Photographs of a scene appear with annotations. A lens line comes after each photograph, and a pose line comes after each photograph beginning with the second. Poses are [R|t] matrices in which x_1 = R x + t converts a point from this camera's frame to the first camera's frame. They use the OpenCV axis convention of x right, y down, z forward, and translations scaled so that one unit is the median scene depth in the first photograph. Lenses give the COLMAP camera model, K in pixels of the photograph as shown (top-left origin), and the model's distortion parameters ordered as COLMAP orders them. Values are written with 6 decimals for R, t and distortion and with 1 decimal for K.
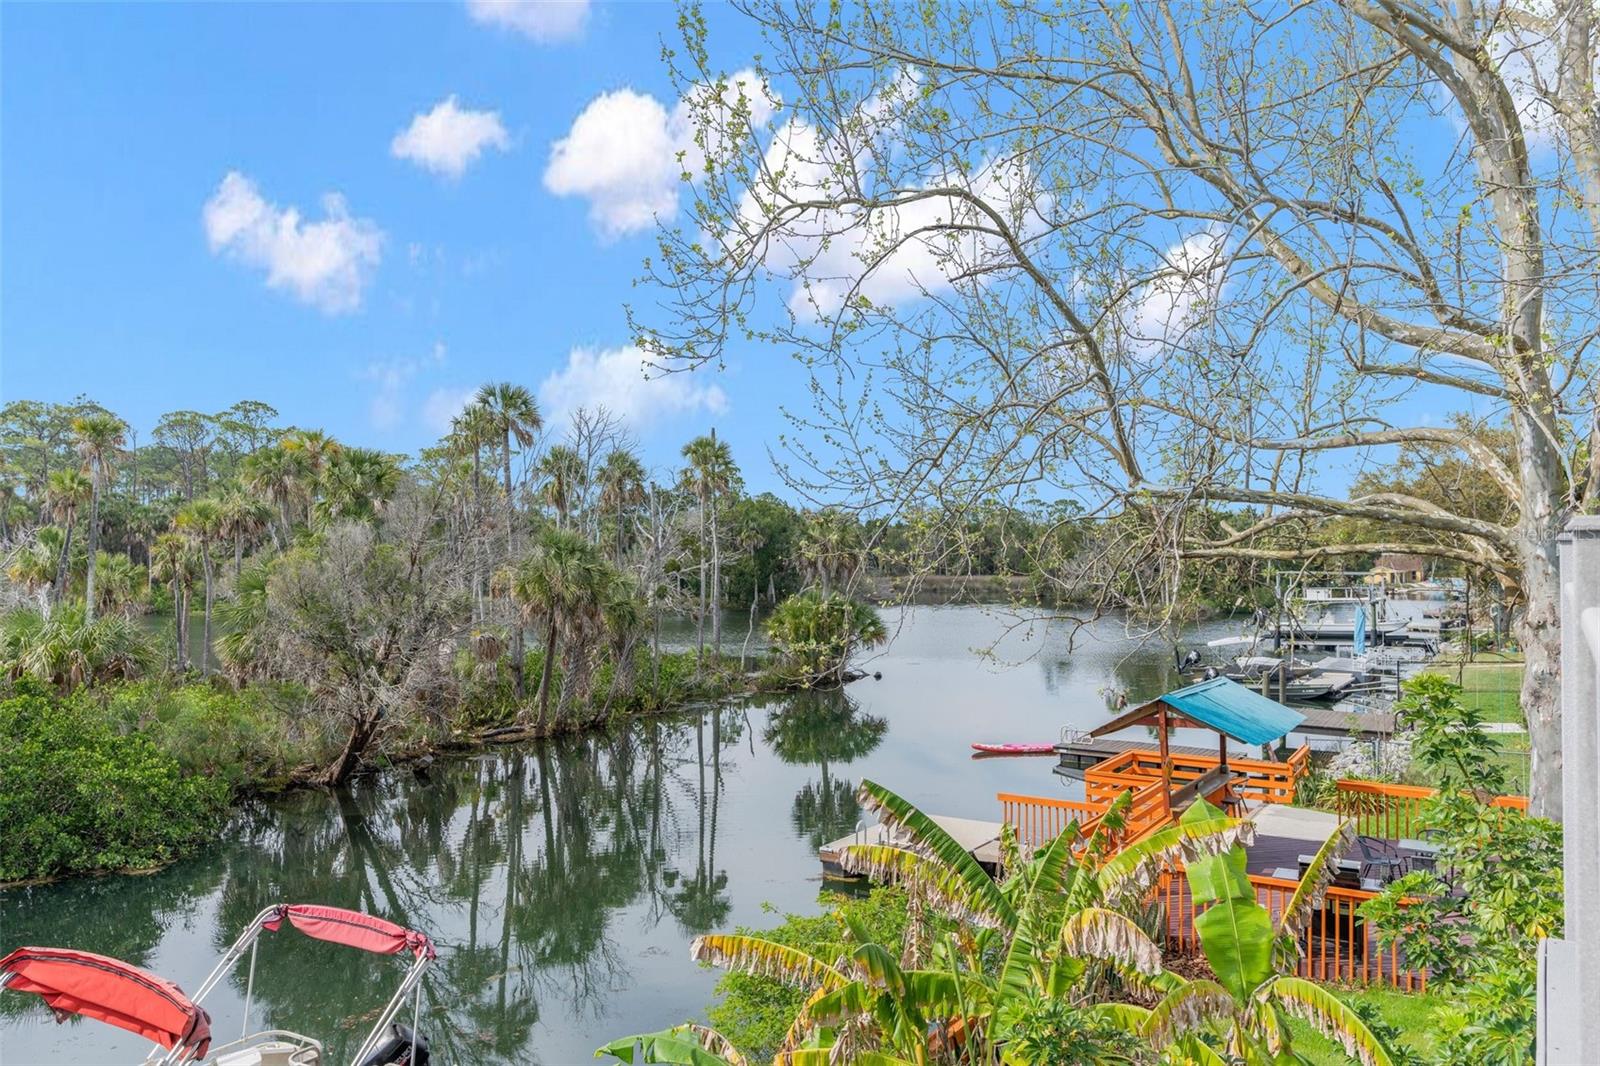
lens RADIAL K [[1183.8, 0, 800.3], [0, 1183.8, 547.6], [0, 0, 1]] dist [0.006877, 0.002172]
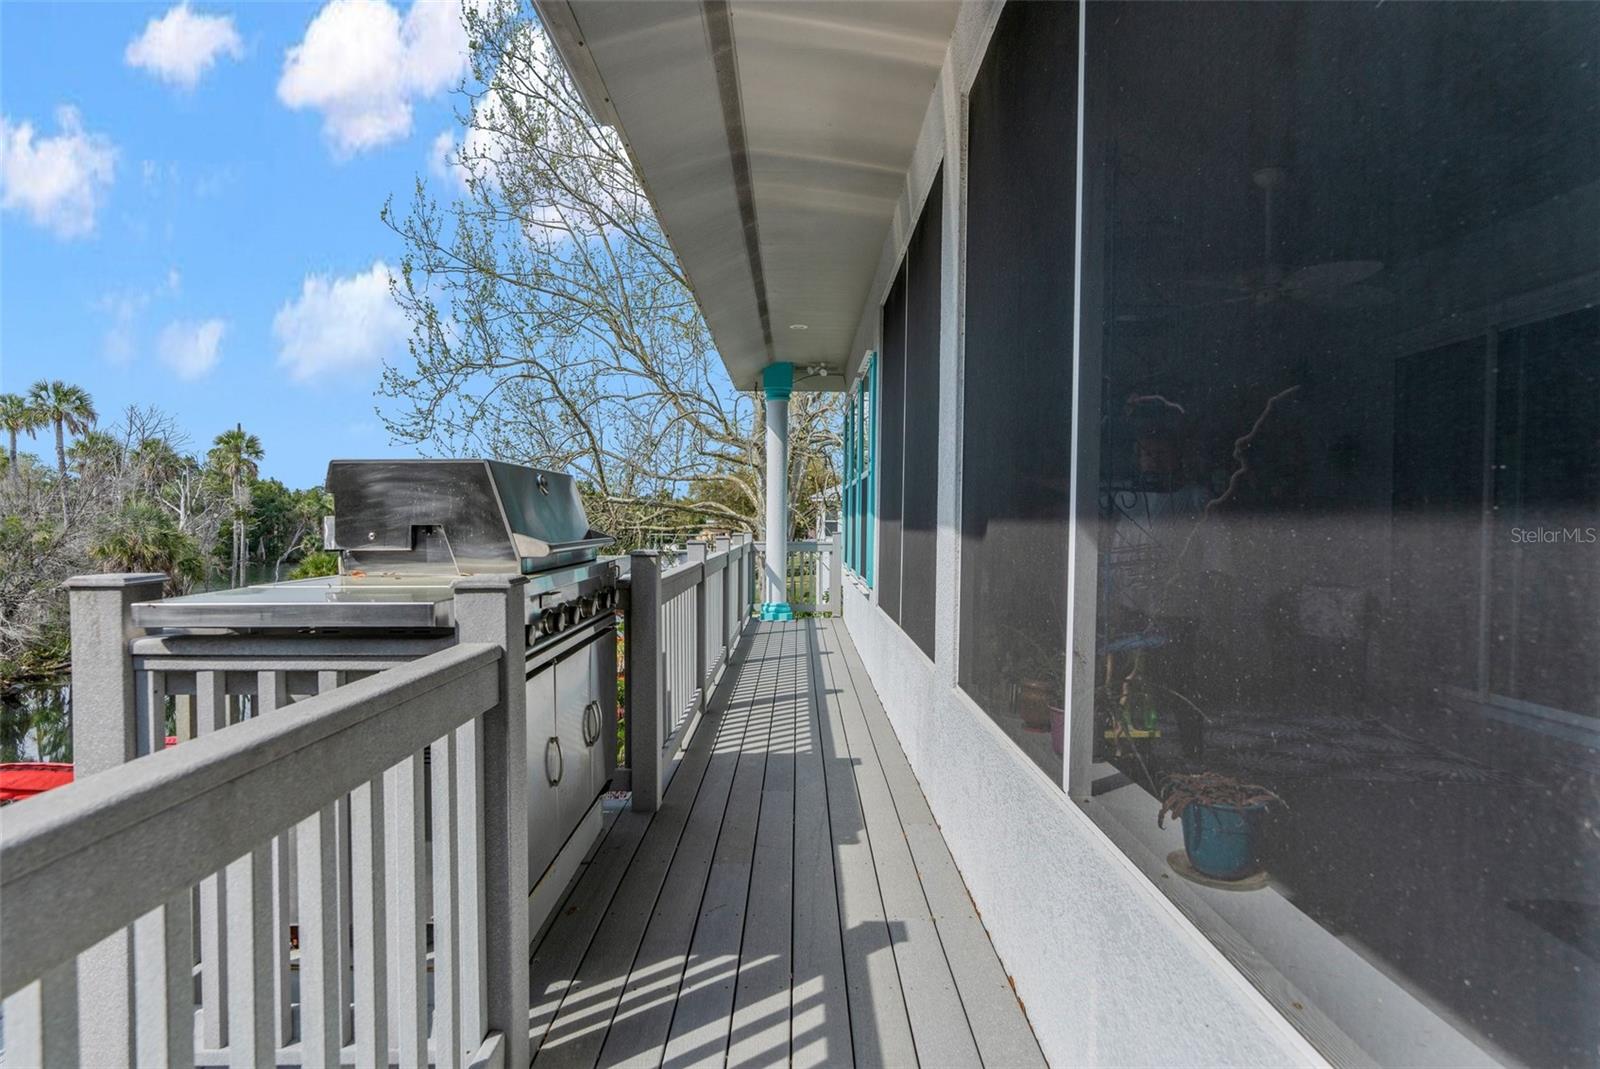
lens RADIAL K [[854.7, 0, 797.5], [0, 854.7, 536.3], [0, 0, 1]] dist [0.004152, 0.000988]
pose [[0.846005, -0.003853, 0.533162, -0.077555], [-0.009034, 0.999727, 0.021559, -0.005408], [-0.533099, -0.023056, 0.845739, -0.155907]]
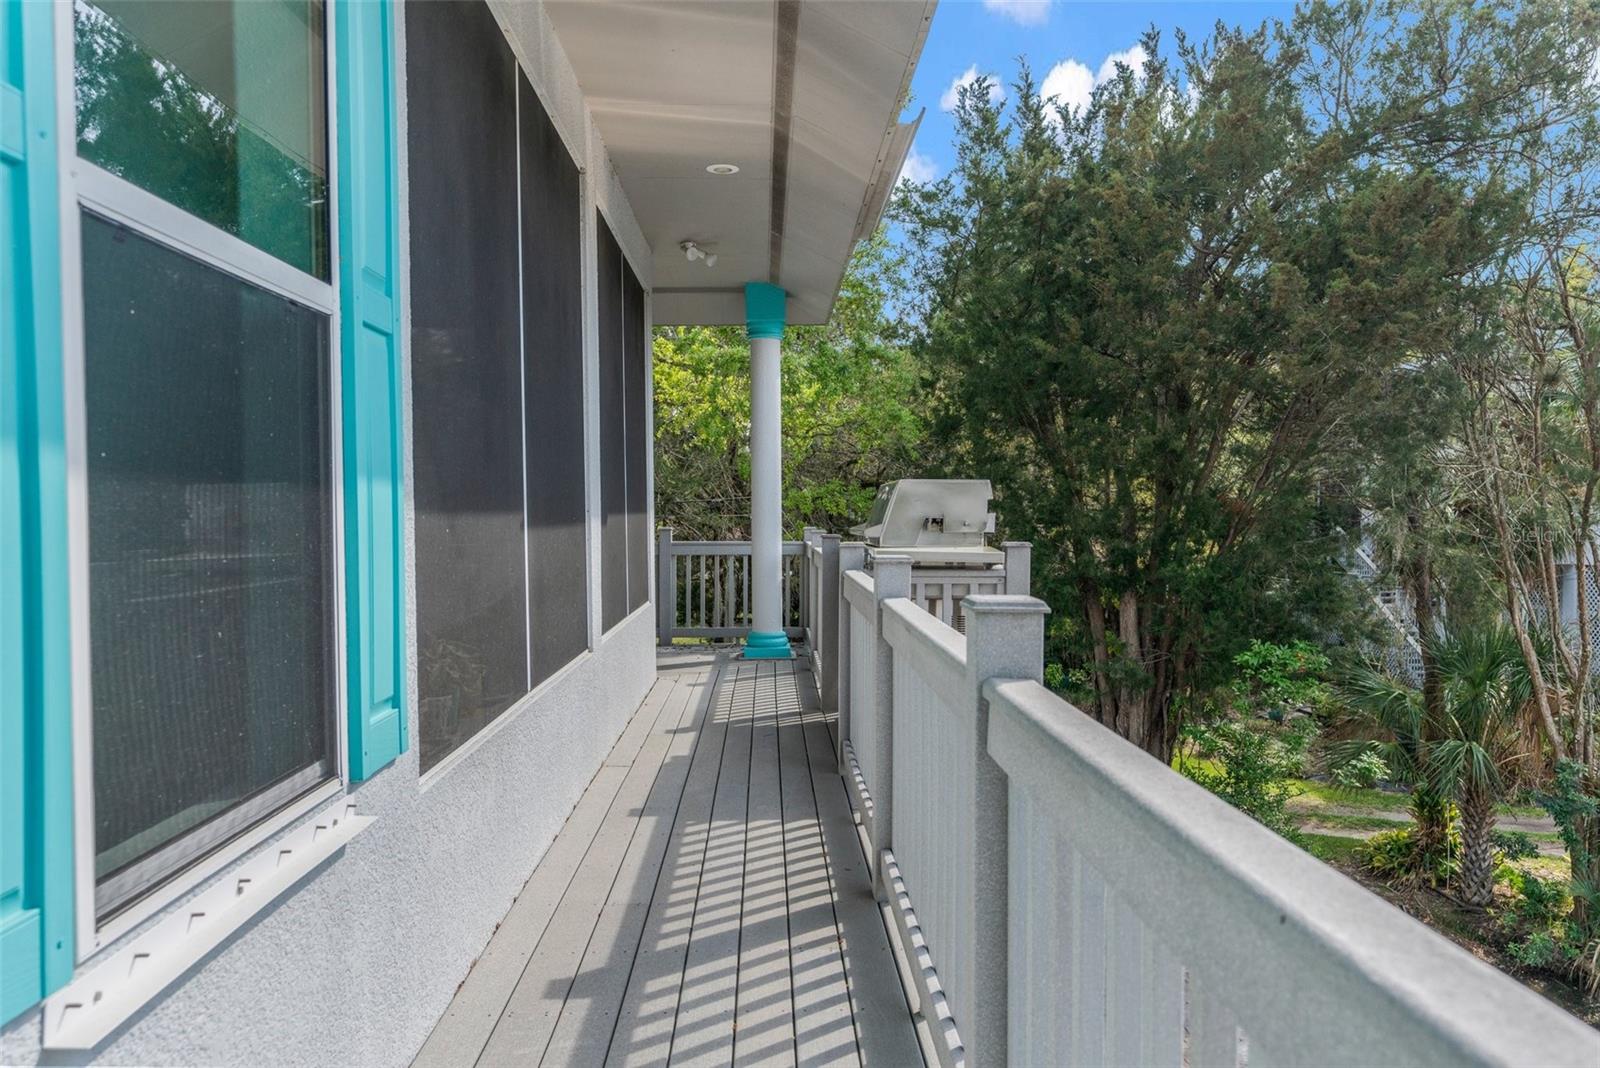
lens RADIAL K [[1183.8, 0, 799.6], [0, 1183.8, 534.6], [0, 0, 1]] dist [0.006877, 0.002172]
pose [[-0.842486, 0.015363, -0.538500, 0.377137], [0.005447, 0.999785, 0.020001, -0.006572], [0.538691, 0.013918, -0.842388, 0.627637]]
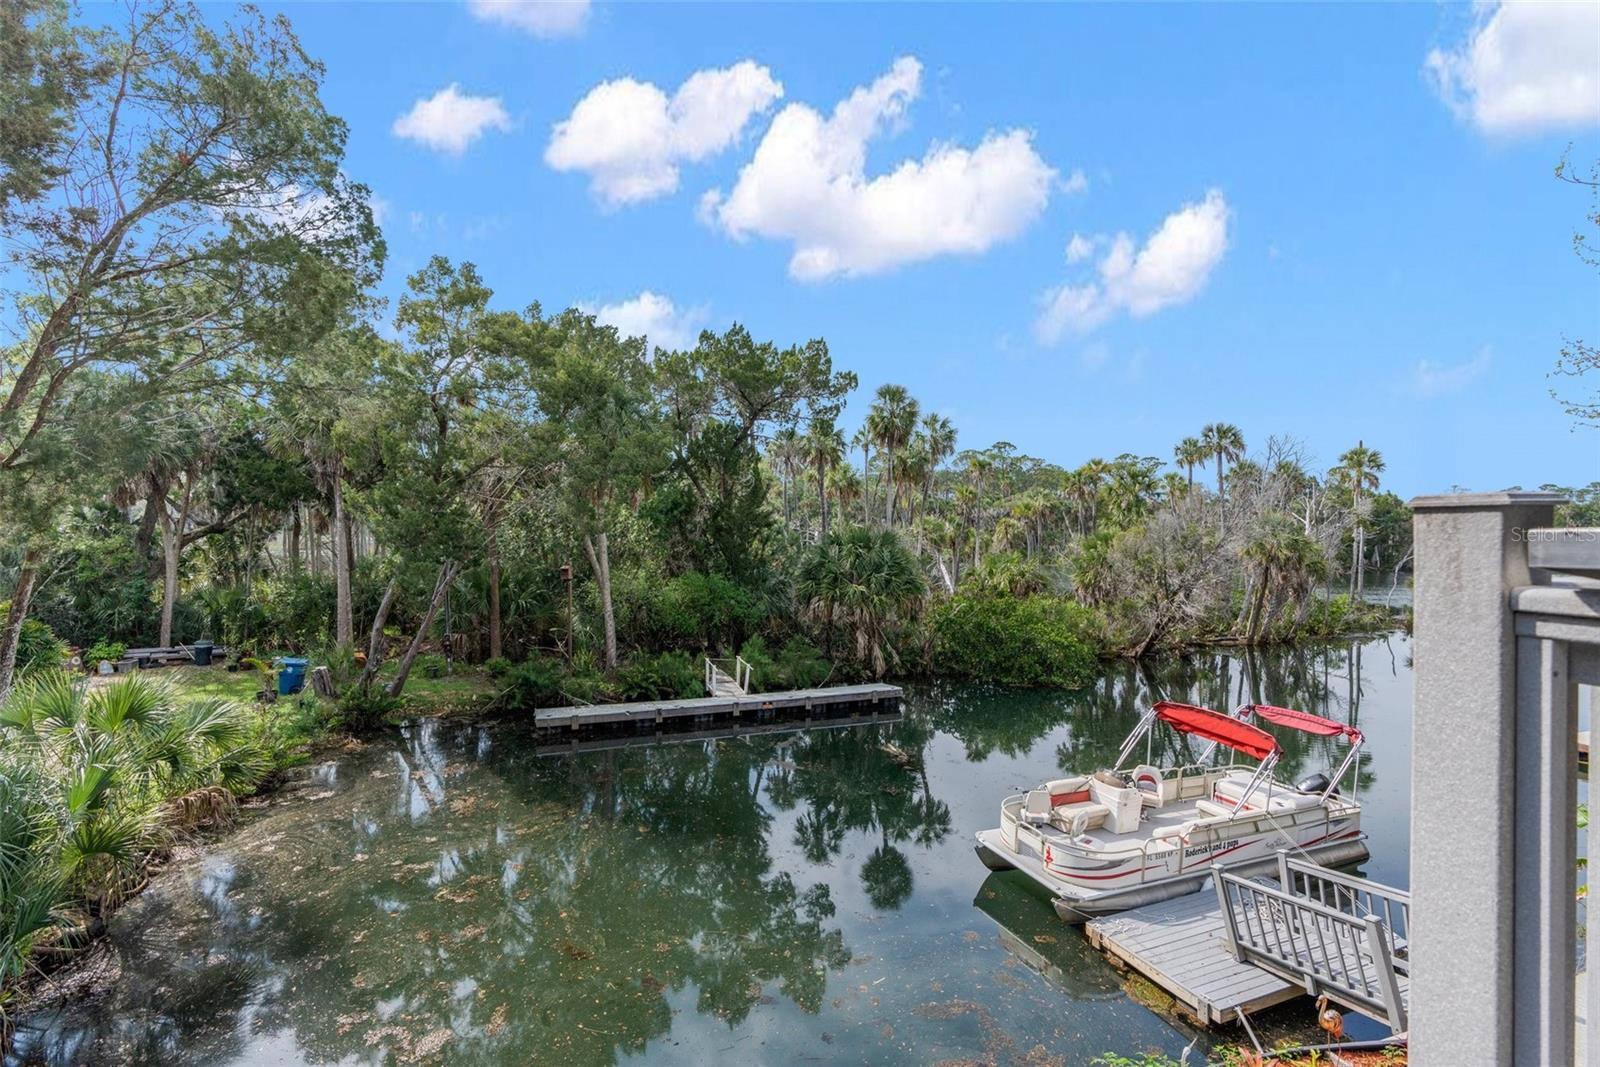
lens RADIAL K [[733.5, 0, 801.3], [0, 733.5, 547.4], [0, 0, 1]] dist [-0.002944, 0.000249]
pose [[0.789634, 0.018429, -0.613302, -0.085975], [0.000424, 0.999532, 0.030580, -0.001410], [0.613579, -0.024407, 0.789256, -0.136832]]
